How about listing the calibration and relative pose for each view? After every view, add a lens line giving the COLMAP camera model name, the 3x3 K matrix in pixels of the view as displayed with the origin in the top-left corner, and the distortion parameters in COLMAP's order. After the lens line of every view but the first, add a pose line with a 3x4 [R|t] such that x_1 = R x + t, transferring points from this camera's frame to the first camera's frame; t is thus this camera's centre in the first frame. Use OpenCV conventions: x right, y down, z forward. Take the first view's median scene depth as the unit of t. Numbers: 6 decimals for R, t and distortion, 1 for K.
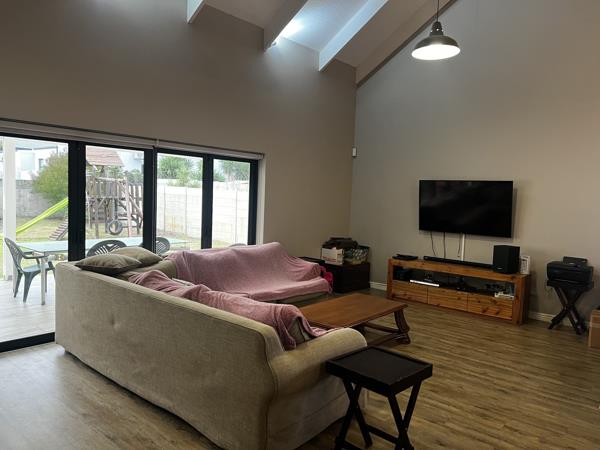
lens RADIAL K [[449.3, 0, 300.0], [0, 449.3, 225.0], [0, 0, 1]] dist [0.051325, -0.052057]
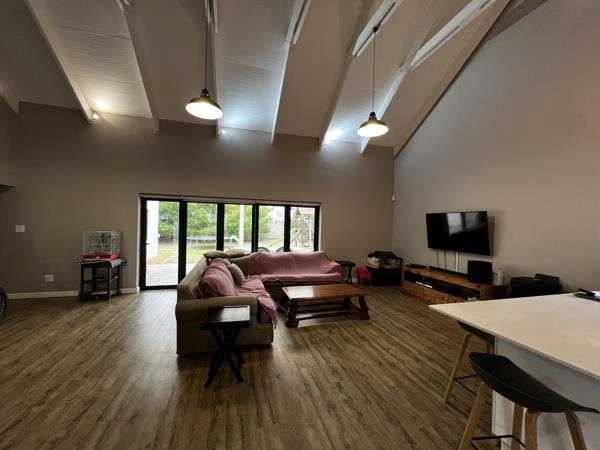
lens RADIAL K [[238.6, 0, 300.0], [0, 238.6, 225.0], [0, 0, 1]] dist [0.000327, -0.000104]
pose [[0.841006, -0.014622, -0.540828, 0.440060], [-0.031657, 0.996592, -0.076173, 0.012135], [0.540098, 0.081183, 0.837677, 0.166890]]
